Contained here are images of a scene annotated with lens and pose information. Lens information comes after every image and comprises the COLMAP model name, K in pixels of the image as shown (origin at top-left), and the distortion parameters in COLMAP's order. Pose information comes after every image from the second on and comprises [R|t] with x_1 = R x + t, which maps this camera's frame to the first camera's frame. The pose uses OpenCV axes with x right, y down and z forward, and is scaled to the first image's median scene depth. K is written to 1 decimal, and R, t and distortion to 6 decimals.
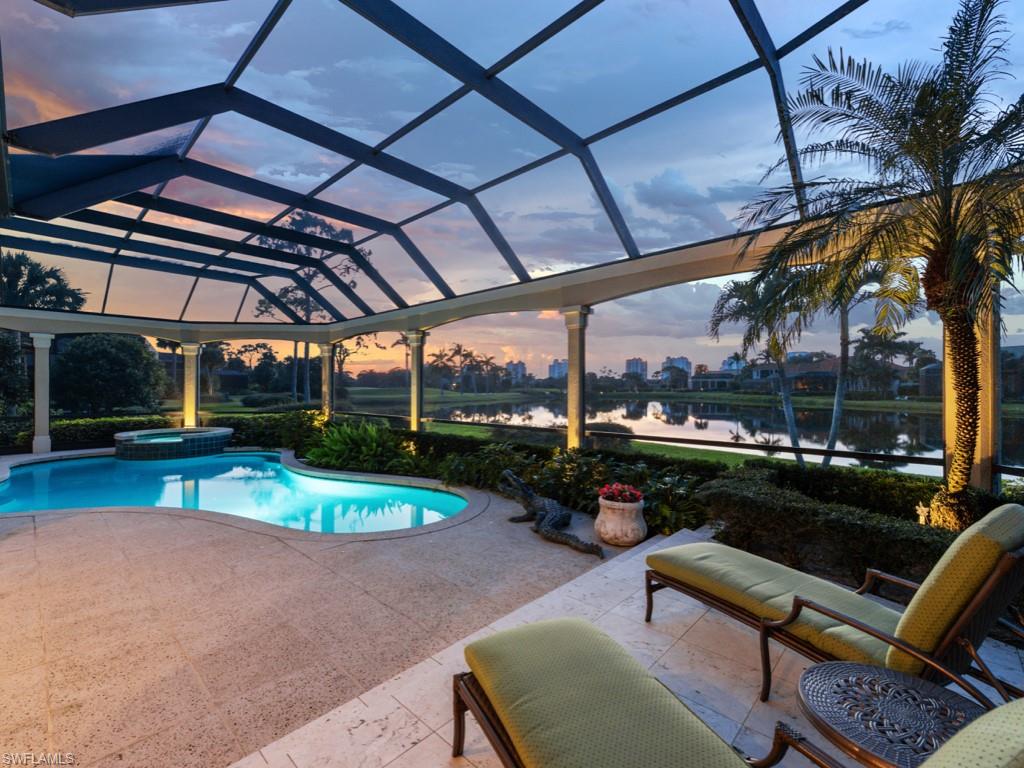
lens RADIAL K [[448.3, 0, 510.9], [0, 448.3, 385.0], [0, 0, 1]] dist [0.011398, -0.000051]
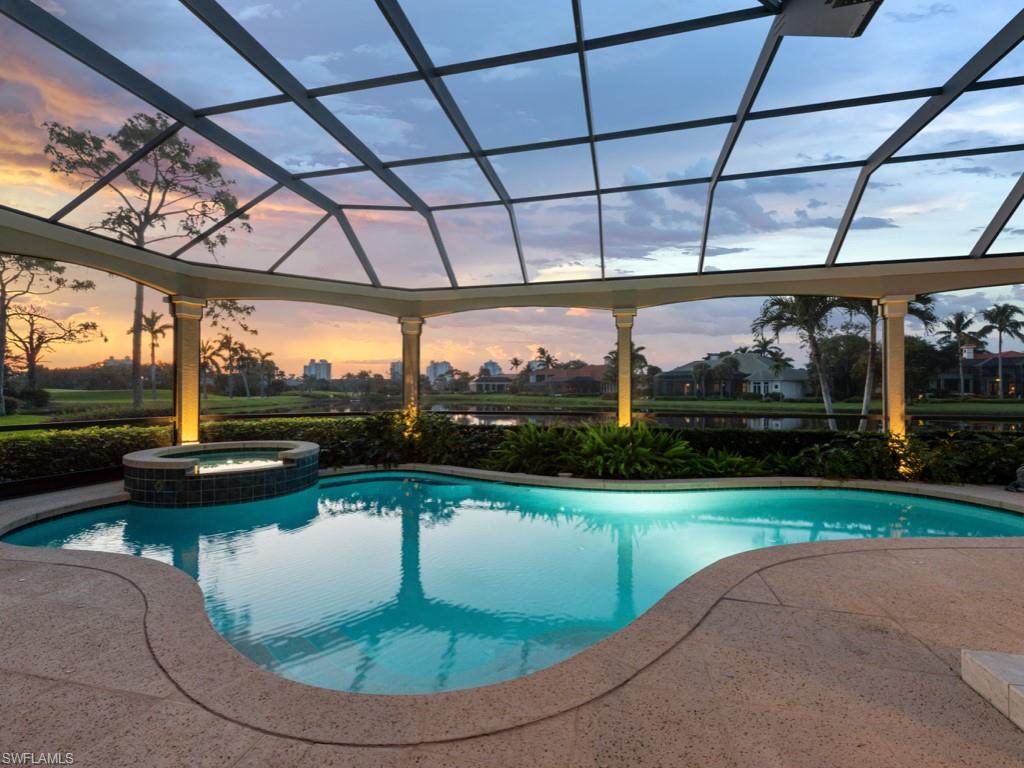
lens RADIAL K [[460.2, 0, 512.0], [0, 460.2, 388.4], [0, 0, 1]] dist [0.008441, -0.000384]
pose [[0.869304, 0.002738, 0.494271, -0.091689], [-0.002722, 0.999996, -0.000752, 0.003208], [-0.494271, -0.000691, 0.869308, 0.040201]]
